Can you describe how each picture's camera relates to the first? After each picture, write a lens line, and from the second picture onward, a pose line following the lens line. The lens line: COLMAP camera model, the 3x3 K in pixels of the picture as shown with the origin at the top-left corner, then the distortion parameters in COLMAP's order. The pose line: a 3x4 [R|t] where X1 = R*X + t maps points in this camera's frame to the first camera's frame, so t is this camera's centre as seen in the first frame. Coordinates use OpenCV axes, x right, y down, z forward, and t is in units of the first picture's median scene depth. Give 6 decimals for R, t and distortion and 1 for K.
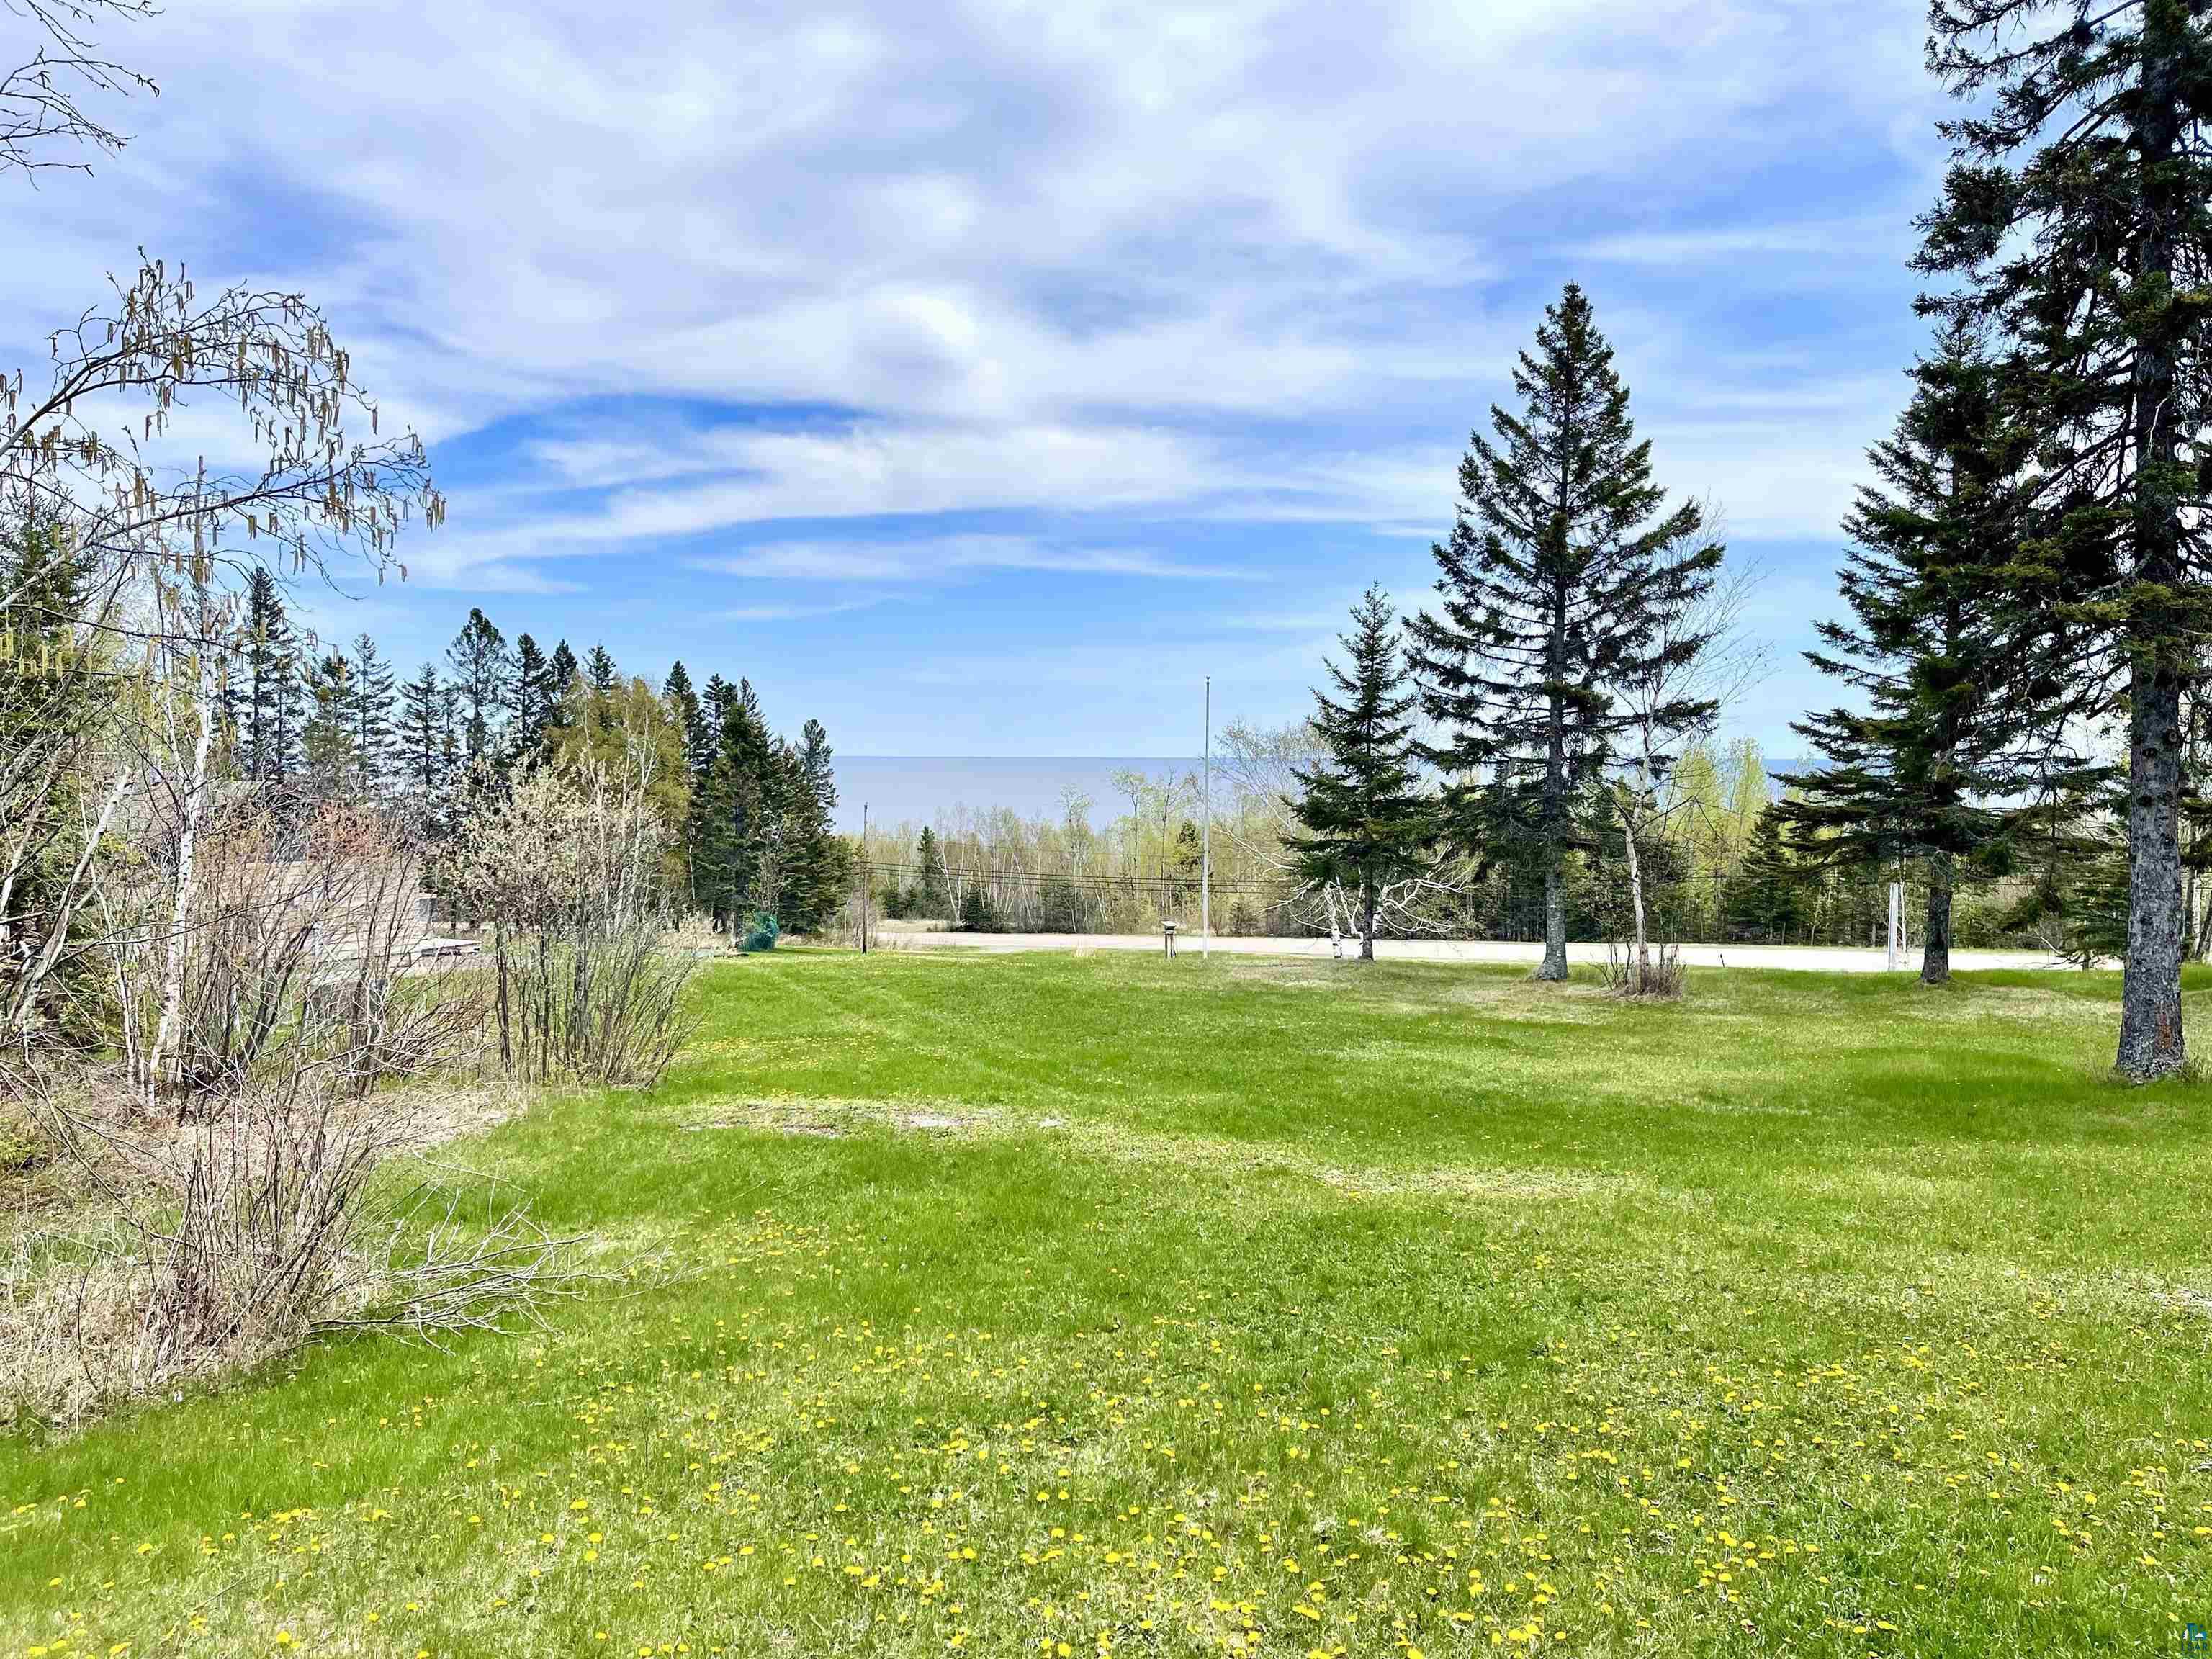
lens RADIAL K [[1663.0, 0, 1110.0], [0, 1663.0, 837.7], [0, 0, 1]] dist [0.063574, -0.094032]
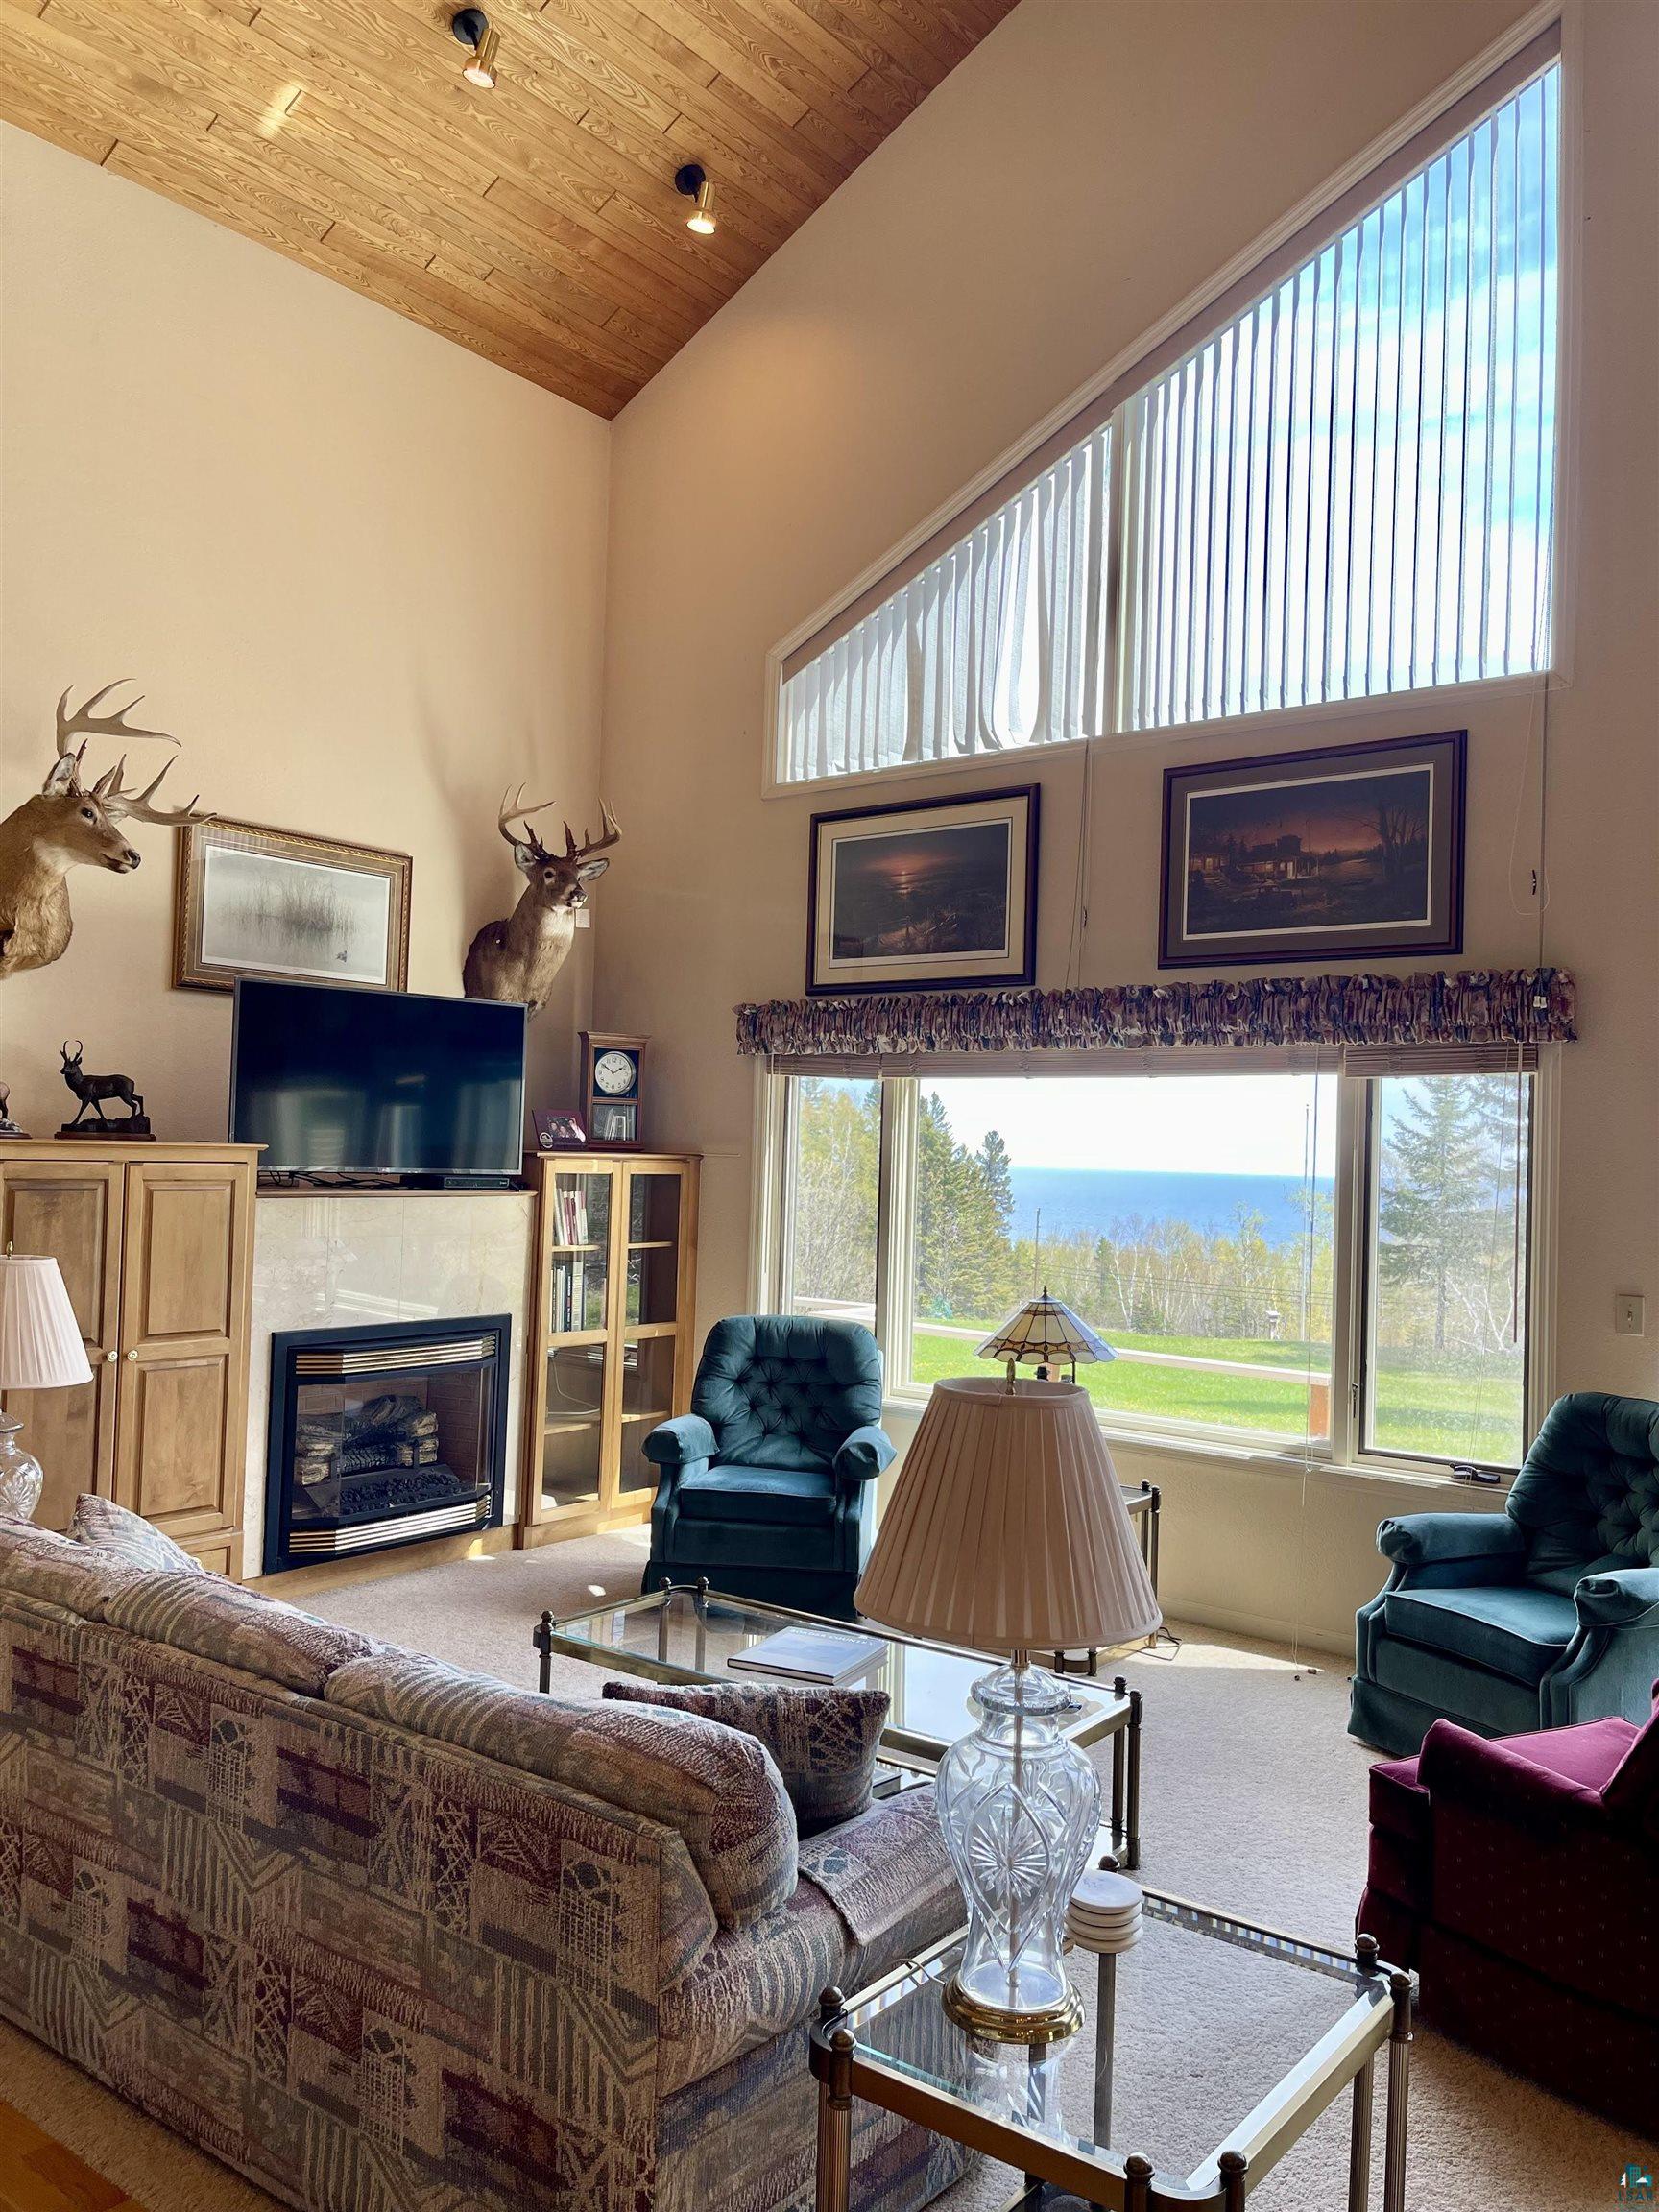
lens RADIAL K [[1665.6, 0, 831.9], [0, 1665.6, 1108.0], [0, 0, 1]] dist [0.058503, -0.088284]
pose [[0.960783, 0.018380, -0.276692, 0.074149], [-0.041911, 0.995964, -0.079373, 0.017101], [0.274116, 0.087857, 0.957675, -0.264391]]
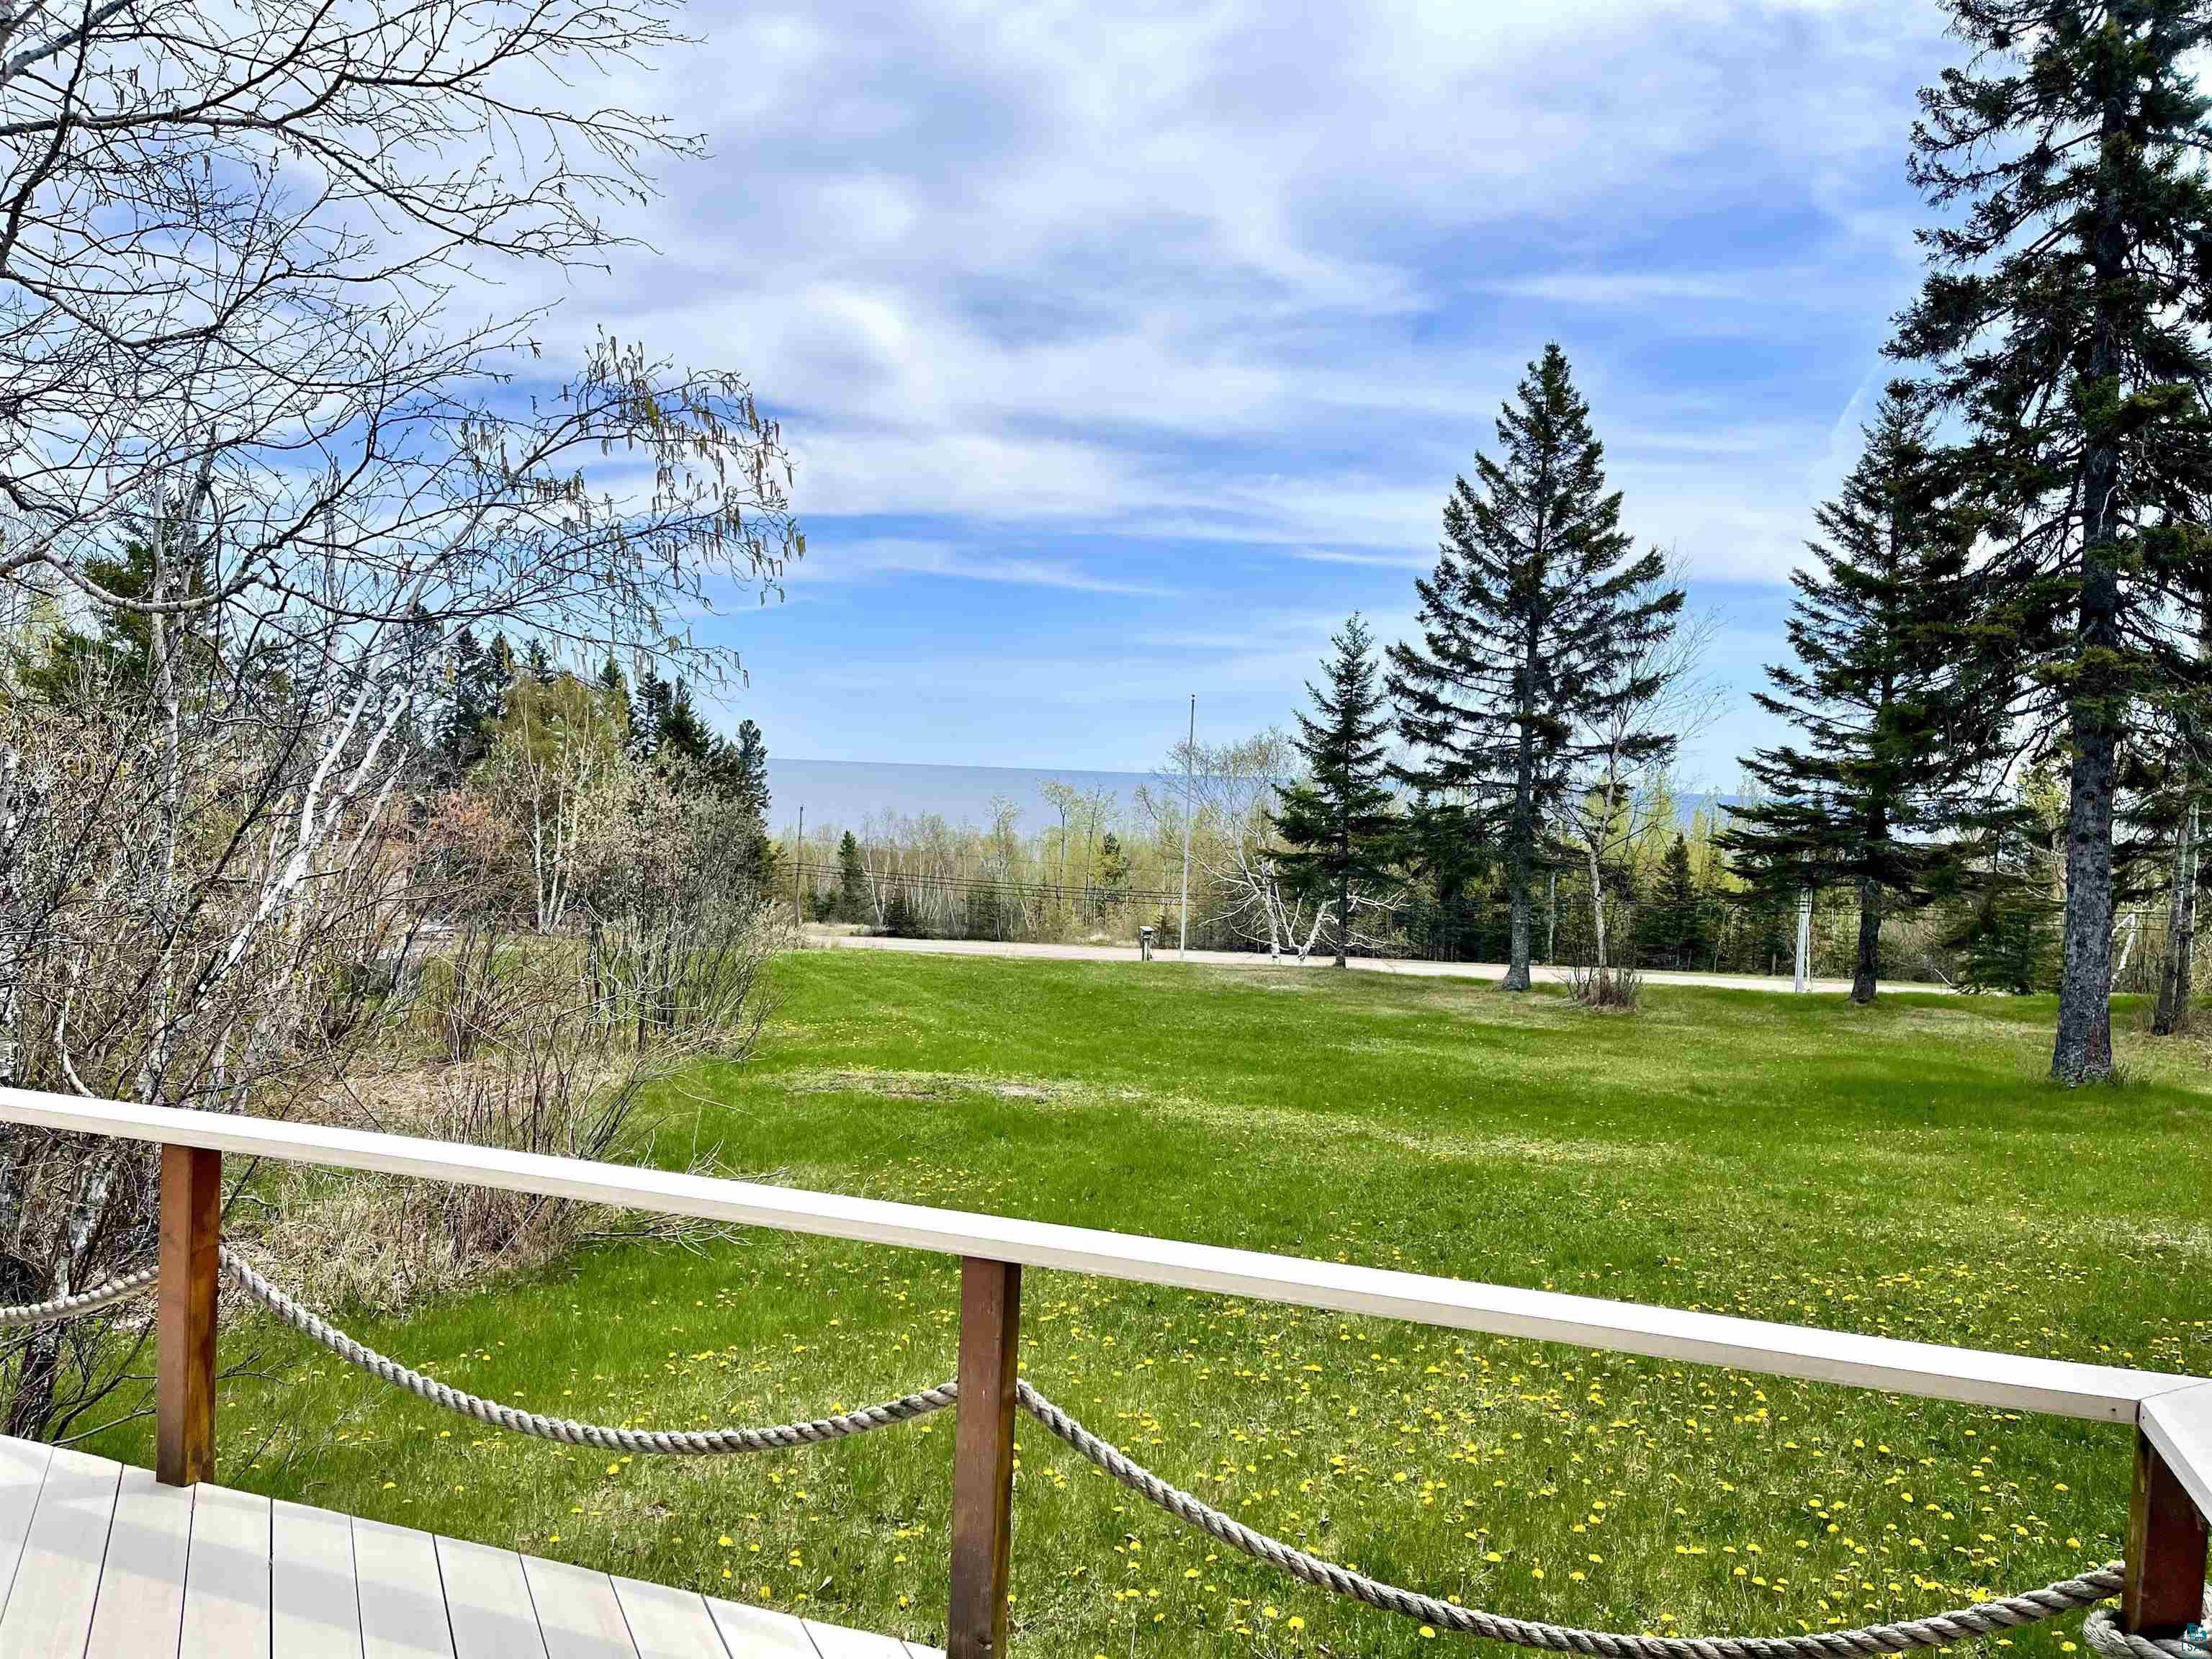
lens RADIAL K [[1665.6, 0, 1111.0], [0, 1665.6, 831.1], [0, 0, 1]] dist [0.058503, -0.088284]
pose [[0.997750, 0.033042, 0.058336, -0.058740], [-0.032366, 0.999398, -0.012500, 0.005027], [-0.058714, 0.010584, 0.998219, -0.053101]]
